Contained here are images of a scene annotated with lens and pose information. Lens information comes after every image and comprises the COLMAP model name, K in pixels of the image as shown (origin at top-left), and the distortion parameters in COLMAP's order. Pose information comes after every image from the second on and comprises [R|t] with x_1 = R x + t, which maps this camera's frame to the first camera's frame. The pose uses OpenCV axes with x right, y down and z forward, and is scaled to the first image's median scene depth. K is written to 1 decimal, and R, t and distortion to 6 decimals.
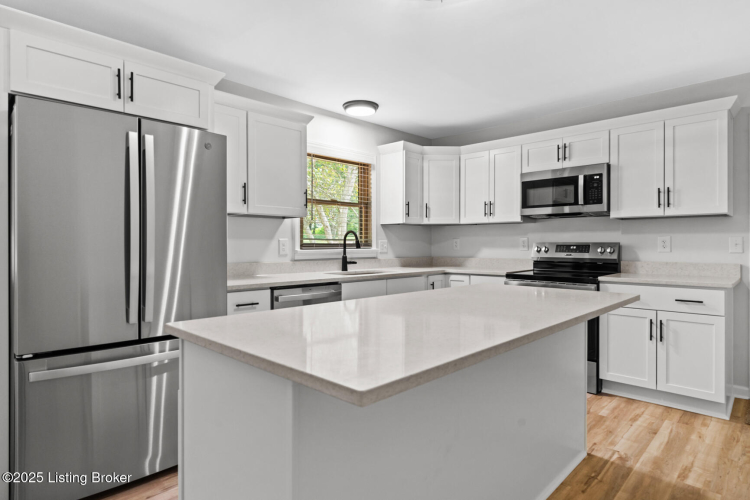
lens RADIAL K [[423.2, 0, 377.8], [0, 423.2, 246.6], [0, 0, 1]] dist [0.004130, 0.000011]
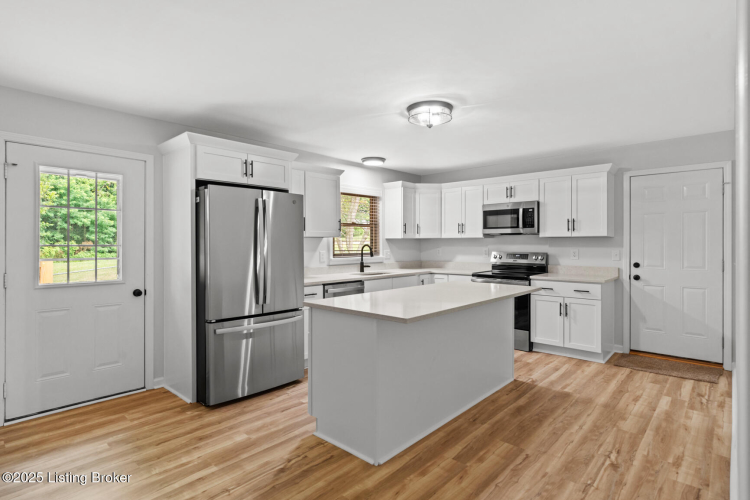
lens RADIAL K [[386.7, 0, 375.2], [0, 386.7, 246.0], [0, 0, 1]] dist [-0.015388, 0.001626]
pose [[0.999814, -0.002102, 0.019171, -0.065218], [0.002045, 0.999994, 0.002944, -0.039808], [-0.019177, -0.002904, 0.999812, -0.362630]]
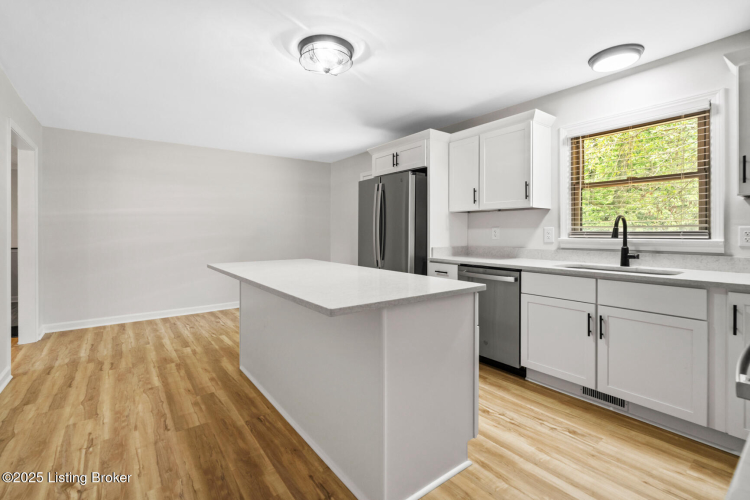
lens RADIAL K [[335.6, 0, 367.1], [0, 335.6, 232.5], [0, 0, 1]] dist [-0.000178, -0.000727]
pose [[-0.163944, 0.004974, -0.986457, 0.693191], [-0.002814, 0.999981, 0.005510, -0.008956], [0.986466, 0.003679, -0.163927, 0.696589]]
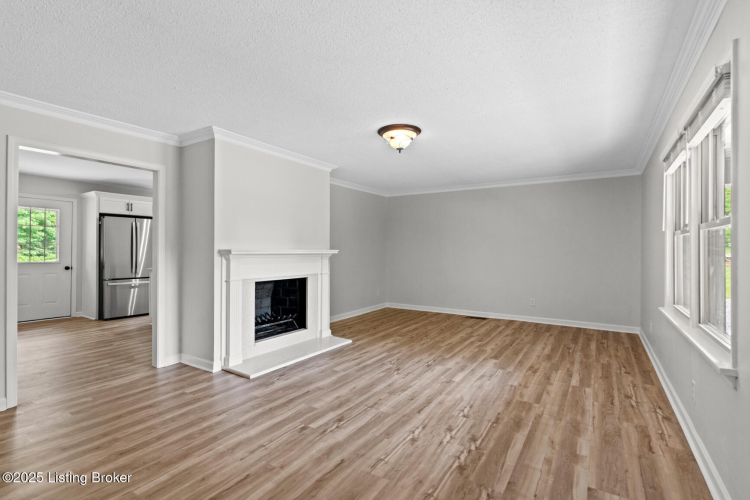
lens RADIAL K [[355.2, 0, 370.5], [0, 355.2, 249.4], [0, 0, 1]] dist [-0.000645, 0.000062]
pose [[0.985271, 0.003510, 0.170965, 0.531543], [-0.002778, 0.999986, -0.004522, -0.011446], [-0.170978, 0.003981, 0.985267, -1.370623]]
